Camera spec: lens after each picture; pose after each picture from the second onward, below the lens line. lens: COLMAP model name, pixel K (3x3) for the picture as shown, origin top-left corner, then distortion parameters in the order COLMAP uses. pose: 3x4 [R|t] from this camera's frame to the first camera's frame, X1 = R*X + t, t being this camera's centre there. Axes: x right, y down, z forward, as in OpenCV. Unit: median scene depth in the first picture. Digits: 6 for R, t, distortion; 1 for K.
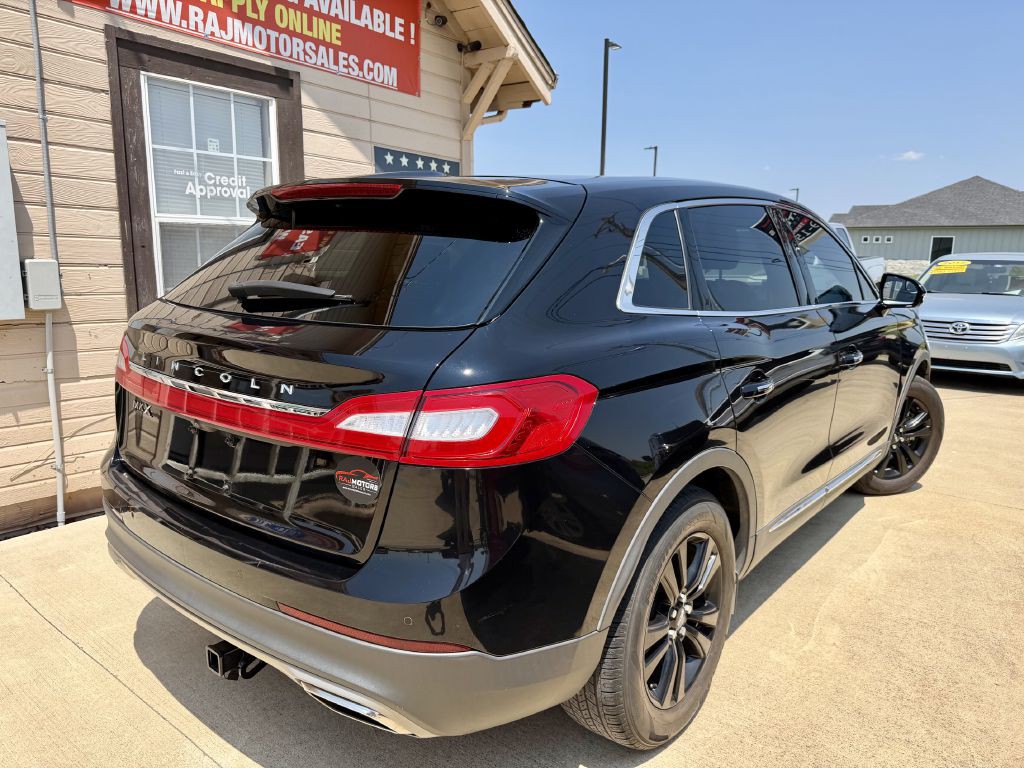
lens RADIAL K [[729.5, 0, 529.5], [0, 729.5, 385.2], [0, 0, 1]] dist [0.036401, -0.042247]
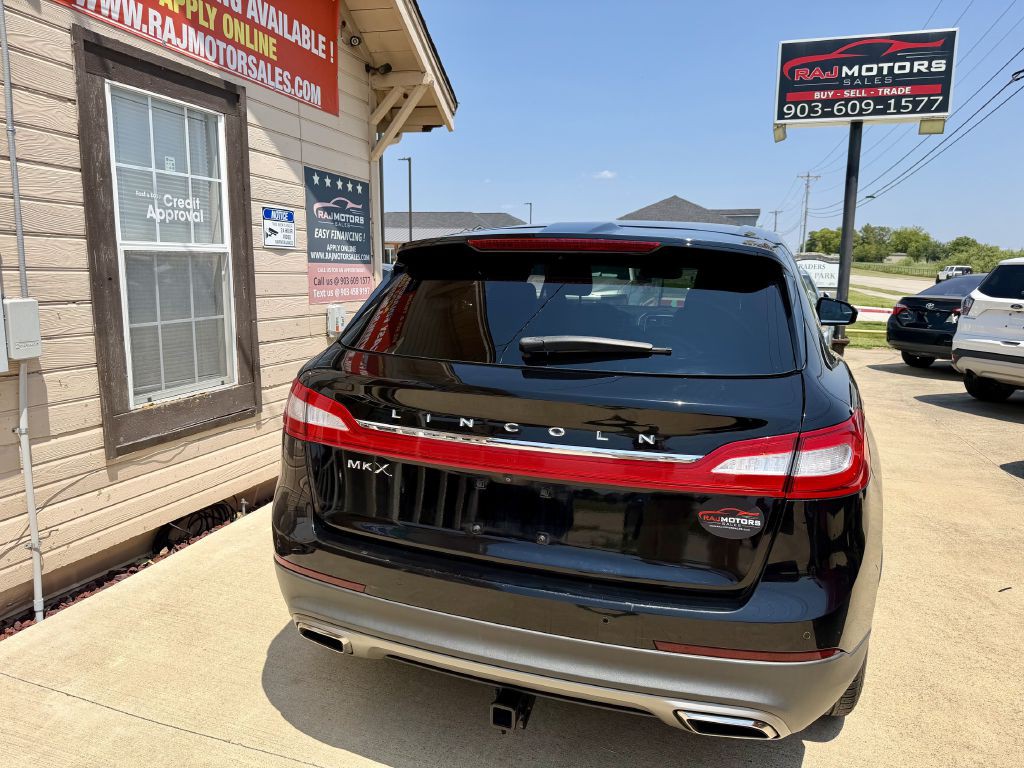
lens RADIAL K [[720.2, 0, 513.7], [0, 720.2, 376.8], [0, 0, 1]] dist [0.051644, -0.054391]
pose [[0.942755, -0.054014, 0.329084, -0.328335], [0.059951, 0.998170, -0.007913, -0.033851], [-0.328054, 0.027189, 0.944268, 0.029537]]
